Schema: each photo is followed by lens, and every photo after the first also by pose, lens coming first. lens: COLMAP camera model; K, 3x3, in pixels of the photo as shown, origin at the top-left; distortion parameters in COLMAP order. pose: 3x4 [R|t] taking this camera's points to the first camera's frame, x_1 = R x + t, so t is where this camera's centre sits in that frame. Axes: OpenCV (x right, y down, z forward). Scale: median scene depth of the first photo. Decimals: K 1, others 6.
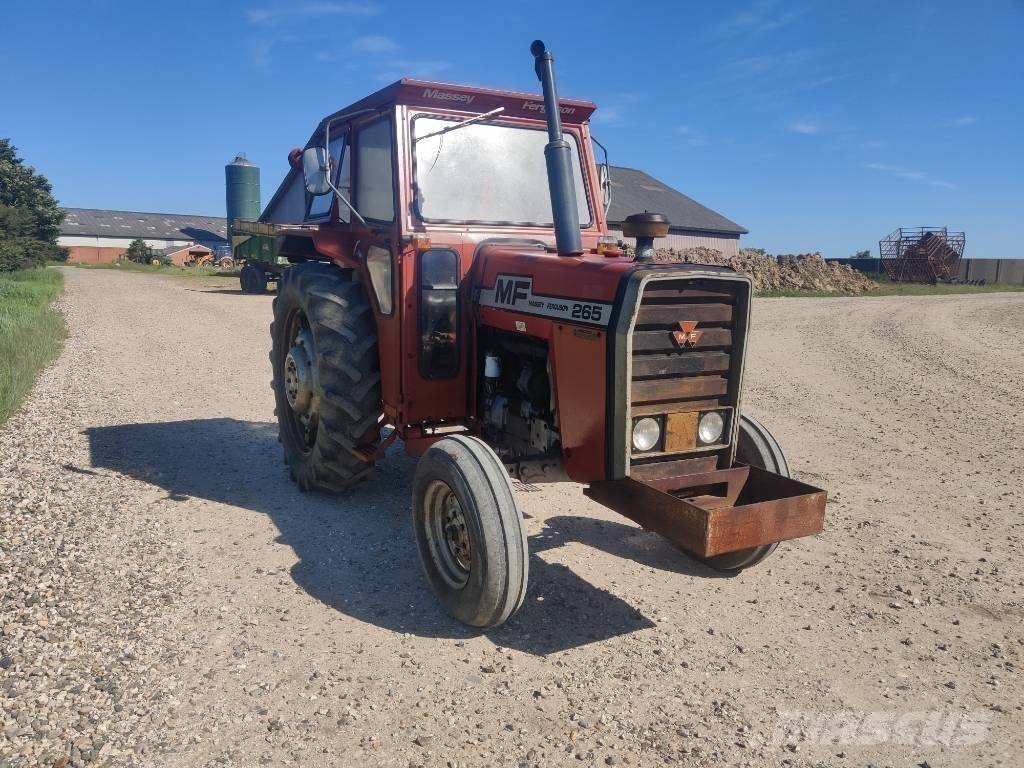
lens RADIAL K [[814.1, 0, 467.8], [0, 814.1, 393.1], [0, 0, 1]] dist [0.036602, -0.041628]
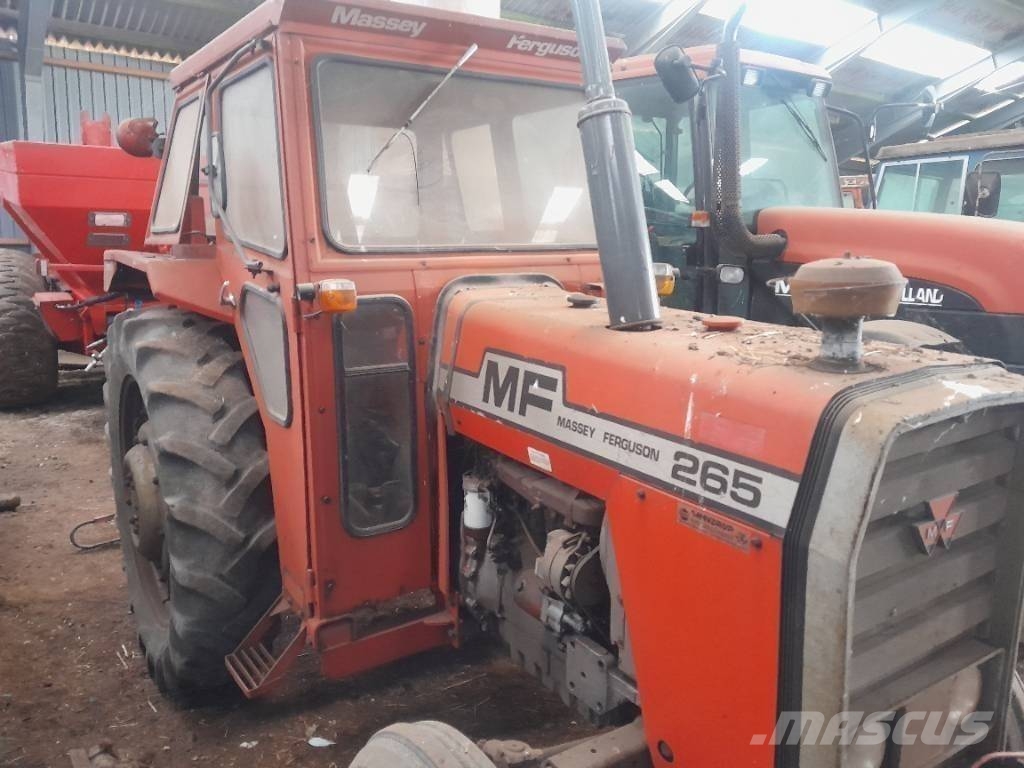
lens RADIAL K [[814.1, 0, 504.5], [0, 814.1, 381.2], [0, 0, 1]] dist [0.036602, -0.041628]
pose [[0.992054, -0.039438, 0.119469, -0.017199], [0.037952, 0.999172, 0.014690, -0.144414], [-0.119950, -0.010039, 0.992729, 0.505769]]
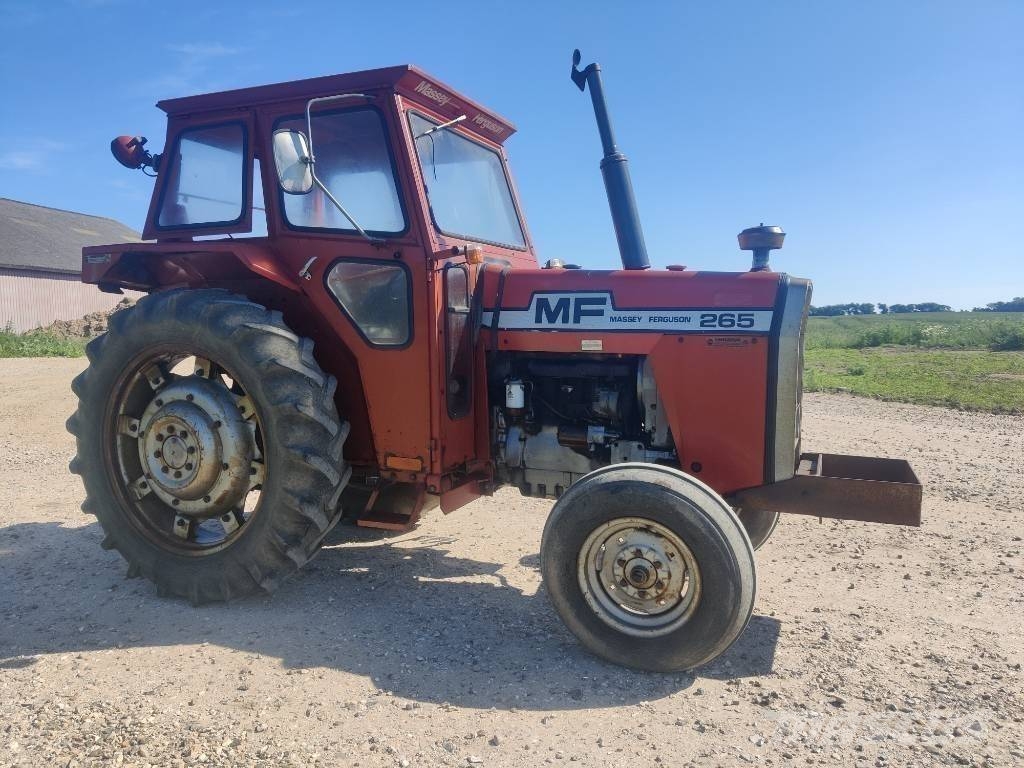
lens RADIAL K [[814.1, 0, 506.0], [0, 814.1, 384.3], [0, 0, 1]] dist [0.036602, -0.041628]
pose [[0.756545, -0.076130, 0.649495, -0.638833], [0.126162, 0.991533, -0.030735, -0.022000], [-0.641656, 0.105194, 0.759744, 0.369539]]
